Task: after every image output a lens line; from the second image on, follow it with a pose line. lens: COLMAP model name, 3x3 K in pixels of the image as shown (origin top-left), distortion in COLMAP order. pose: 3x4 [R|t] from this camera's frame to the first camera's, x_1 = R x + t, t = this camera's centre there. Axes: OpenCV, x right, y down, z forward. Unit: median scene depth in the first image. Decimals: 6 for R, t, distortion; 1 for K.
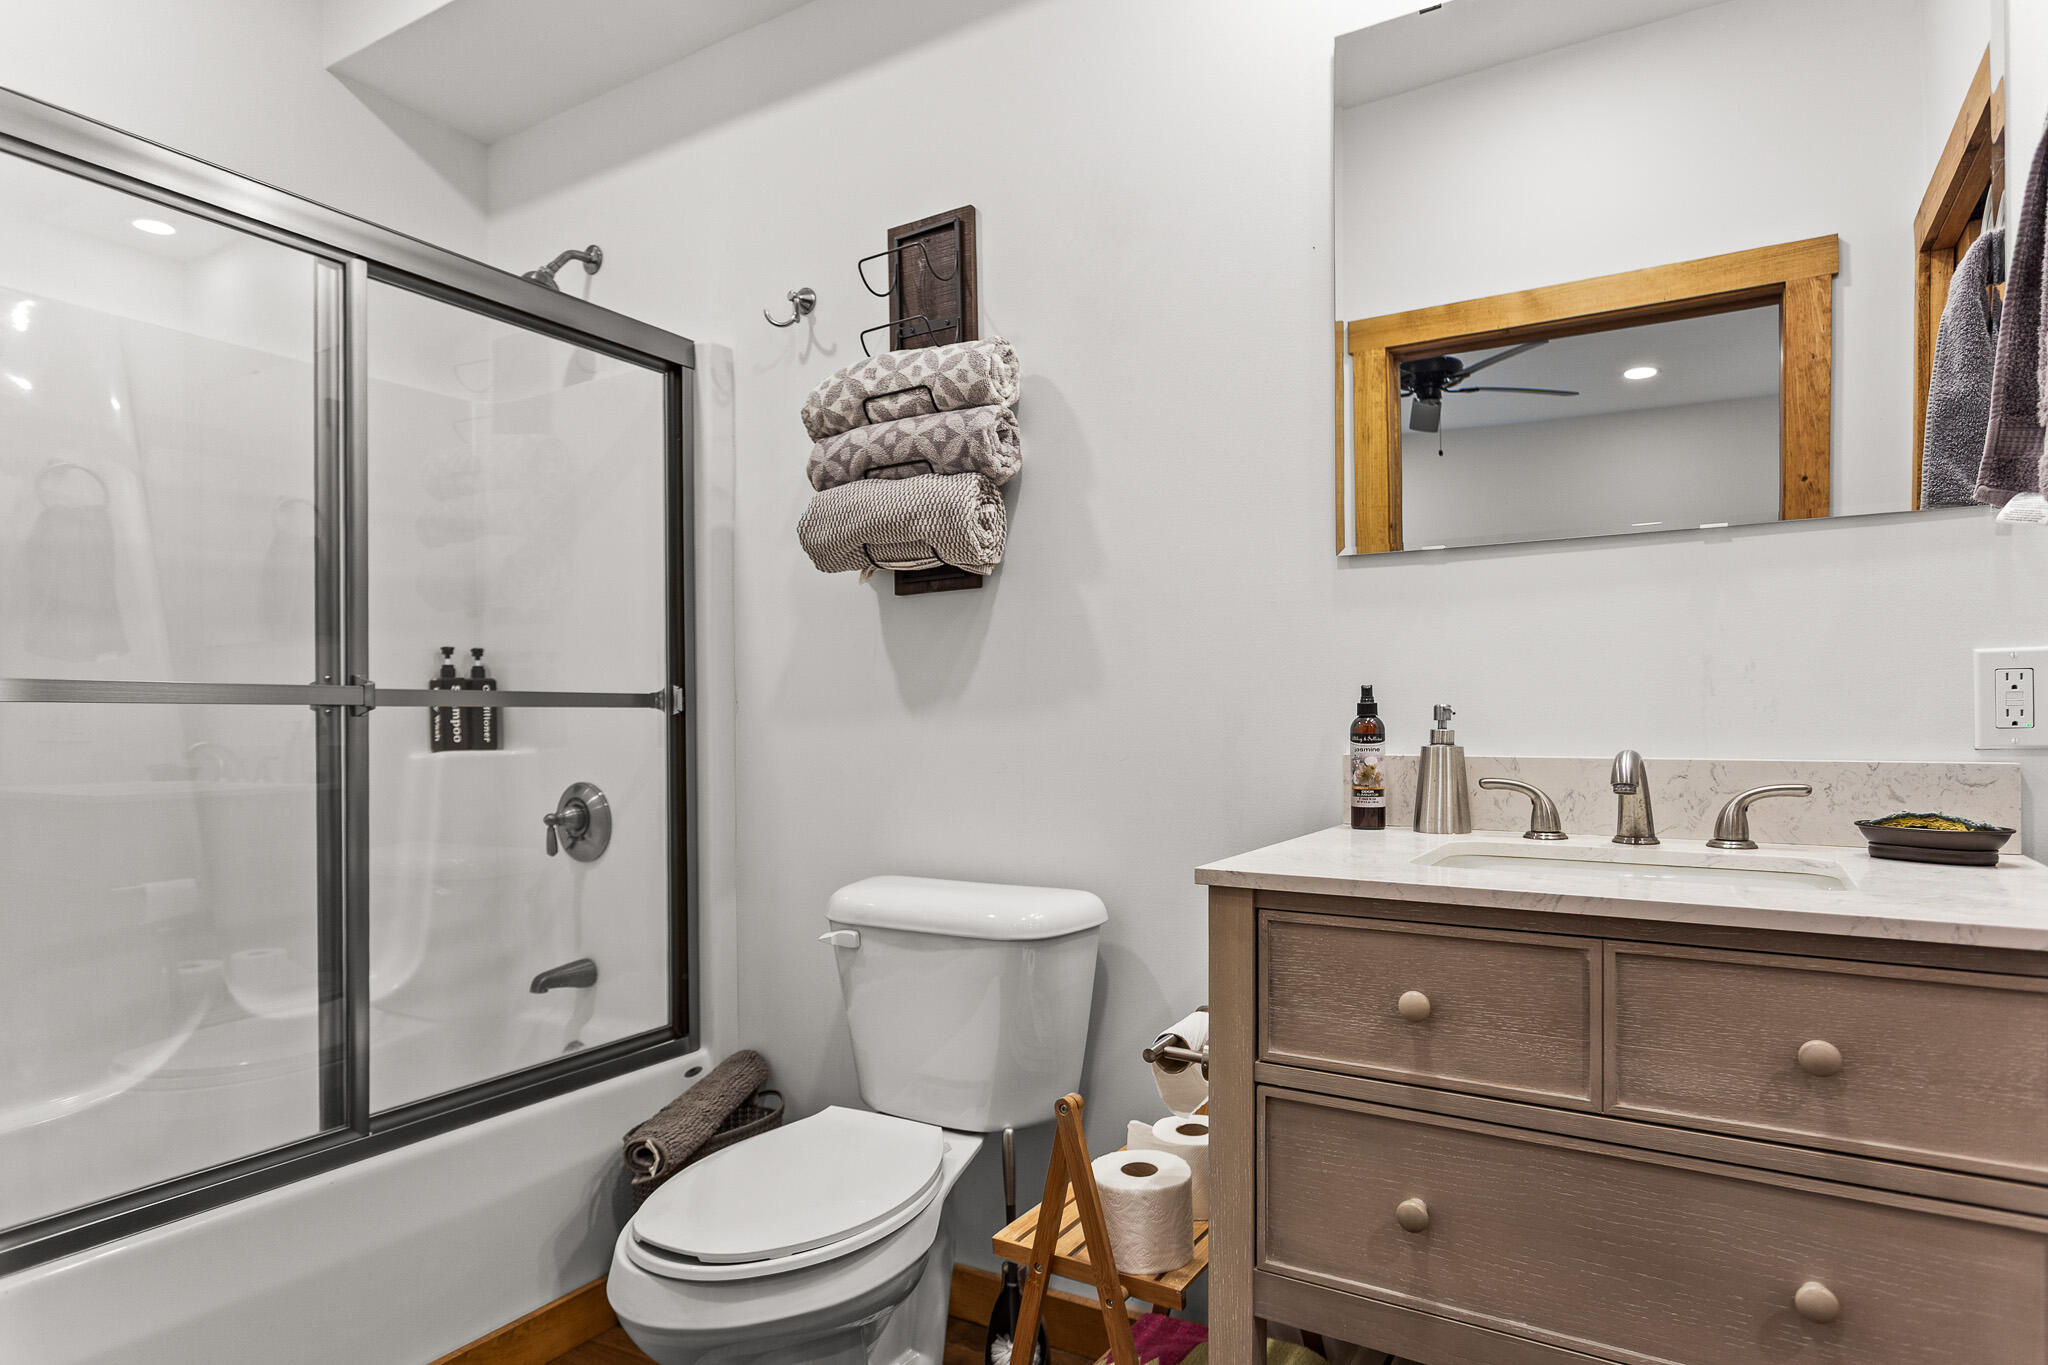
lens RADIAL K [[1156.2, 0, 1028.6], [0, 1156.2, 716.8], [0, 0, 1]] dist [-0.003024, -0.000579]
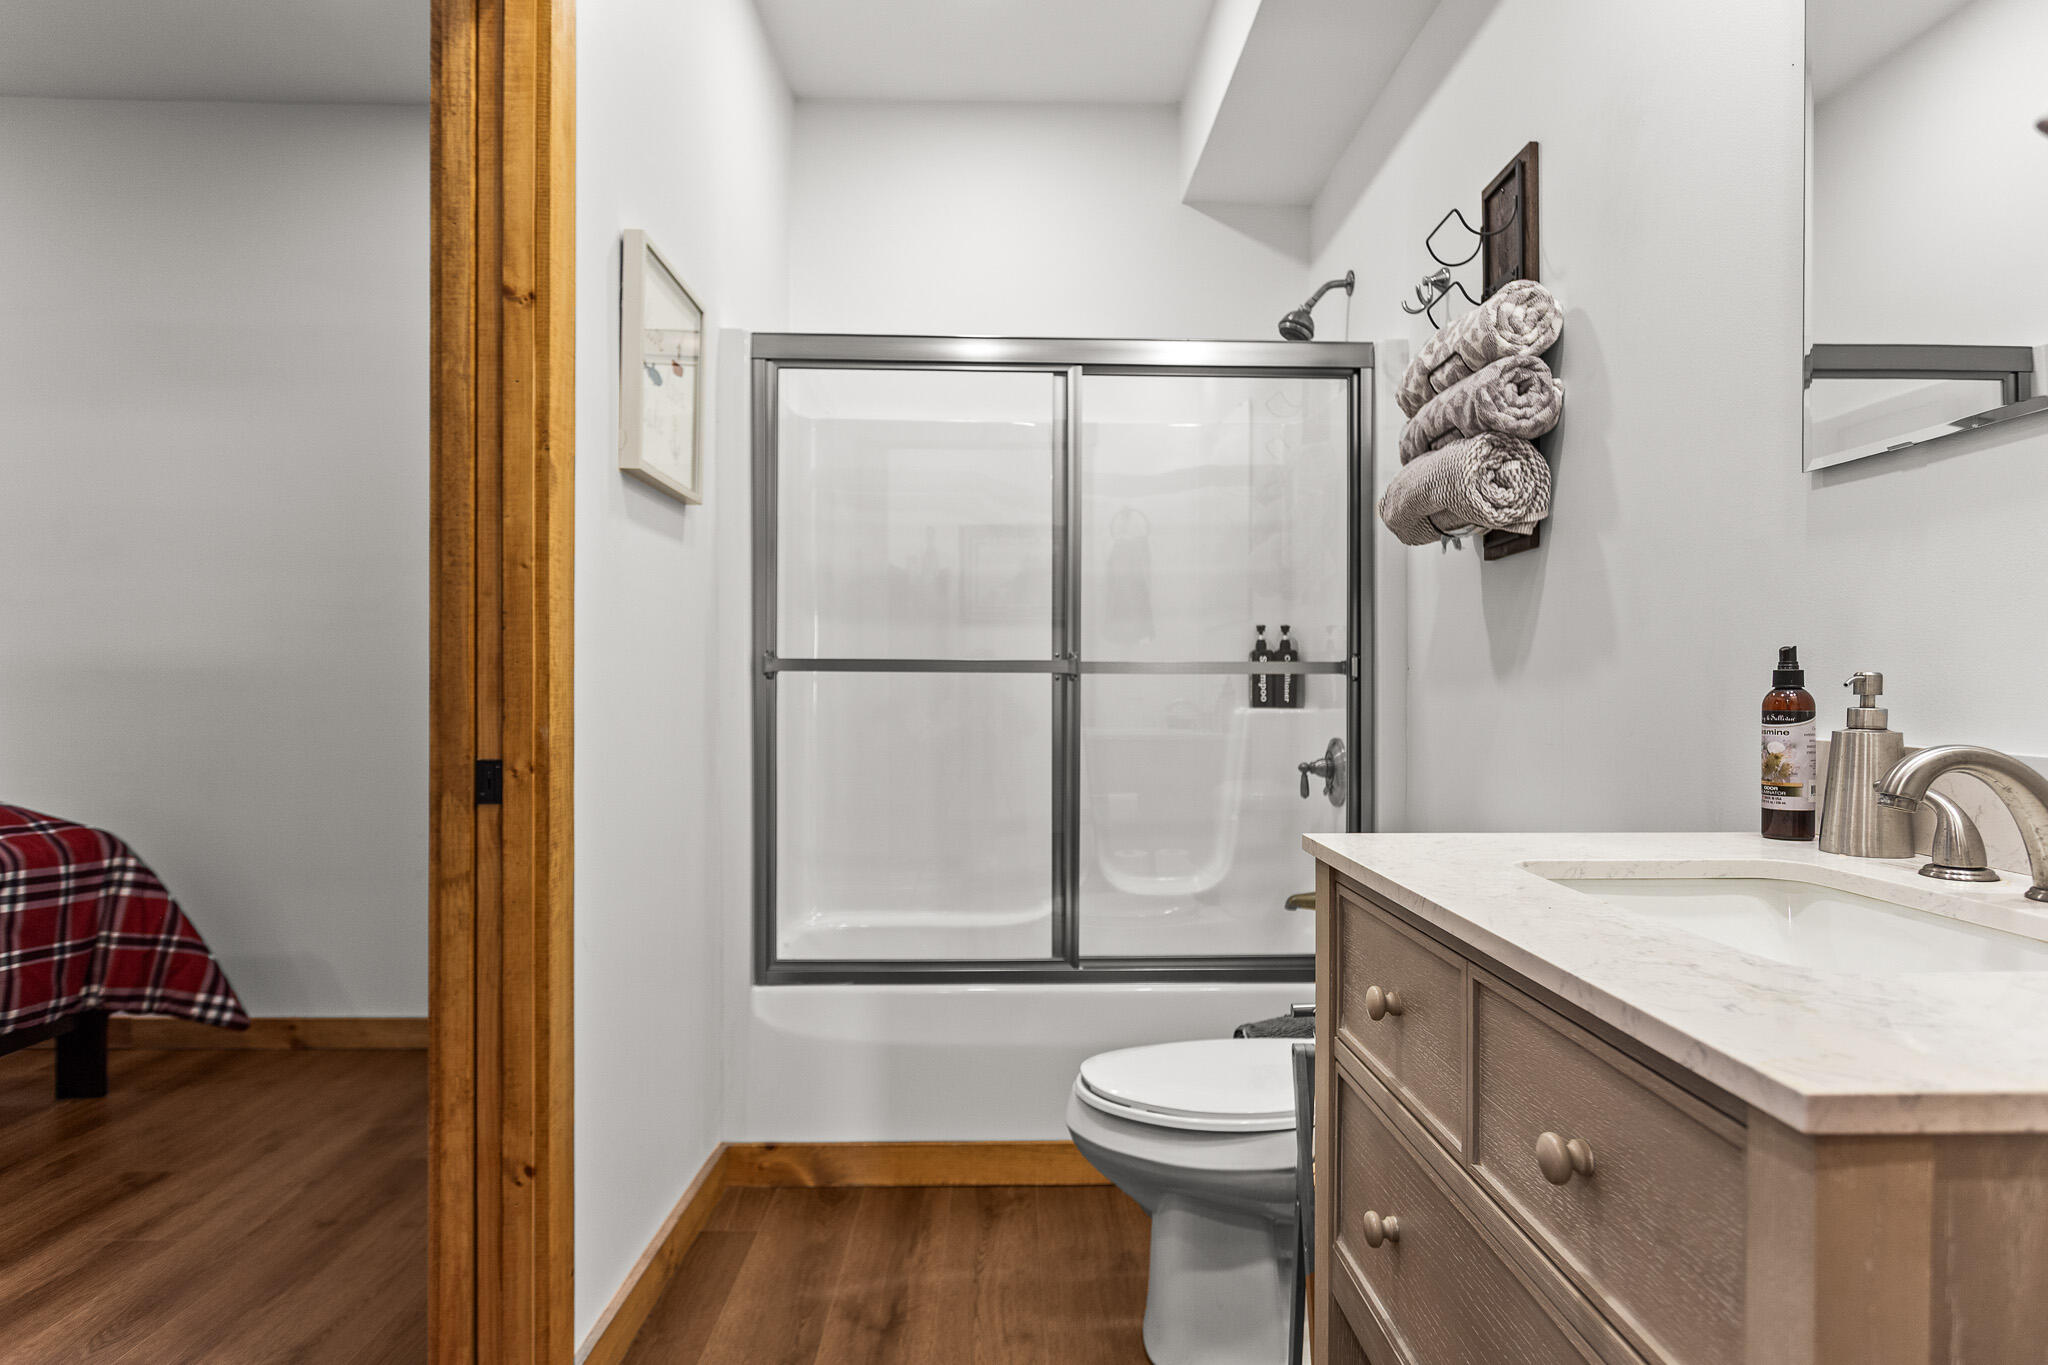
lens RADIAL K [[1137.9, 0, 1021.0], [0, 1137.9, 689.1], [0, 0, 1]] dist [-0.002373, 0.000205]
pose [[0.534759, 0.011064, -0.844932, 0.550473], [-0.003933, 0.999936, 0.010604, -0.004708], [0.844996, -0.002347, 0.534768, 0.160964]]
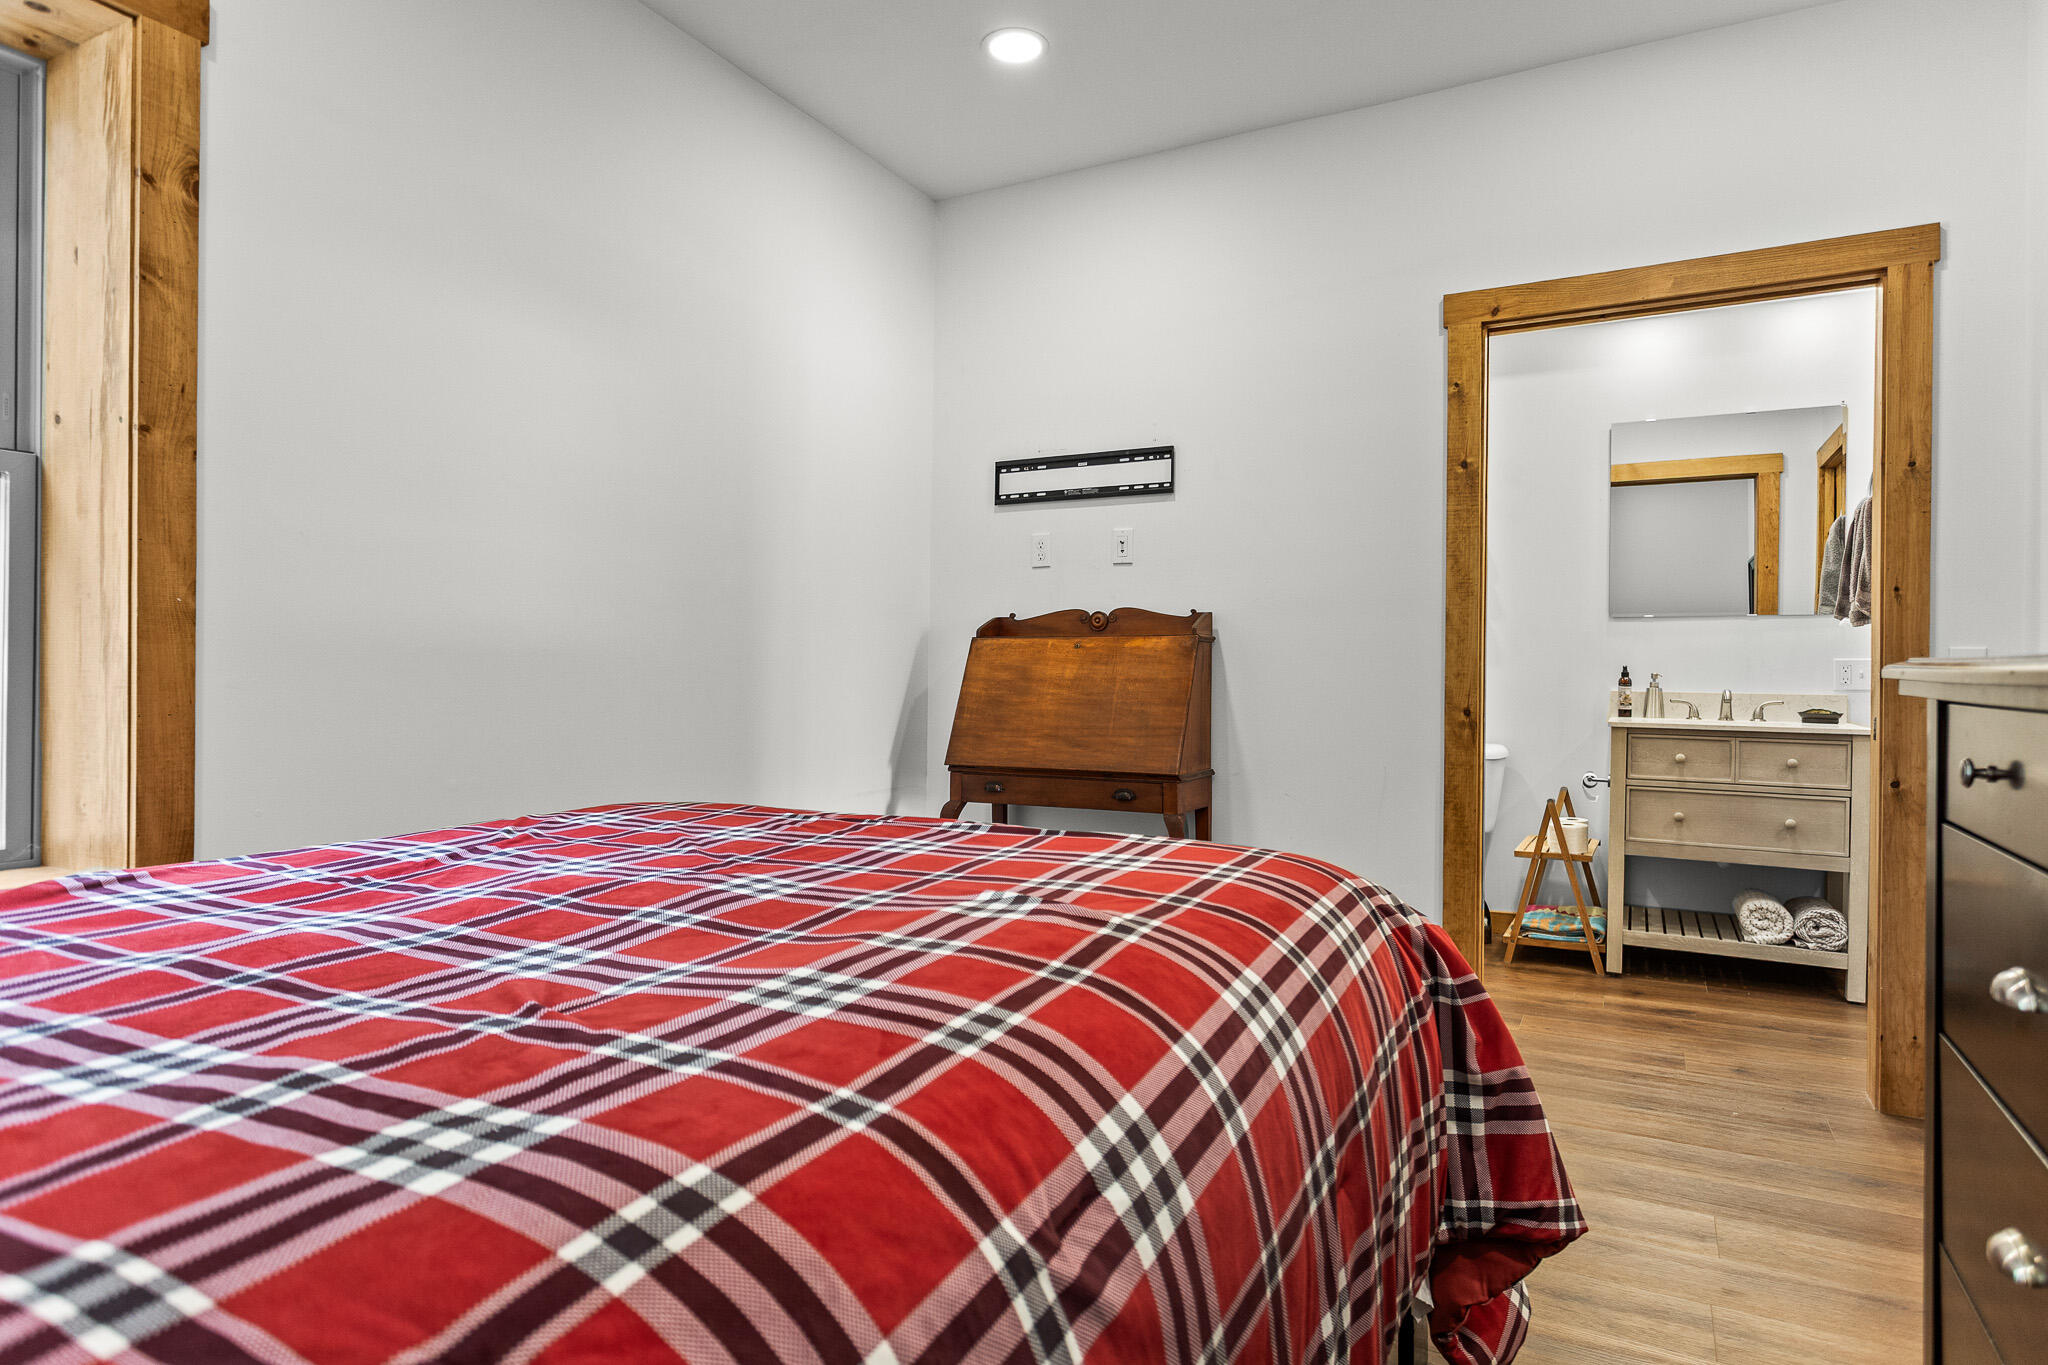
lens RADIAL K [[1168.2, 0, 1028.9], [0, 1168.2, 674.5], [0, 0, 1]] dist [0.002144, -0.000093]
pose [[0.997725, 0.014502, 0.065842, -1.111821], [-0.014557, 0.999894, 0.000367, 0.011464], [-0.065830, -0.001325, 0.997830, -1.433359]]
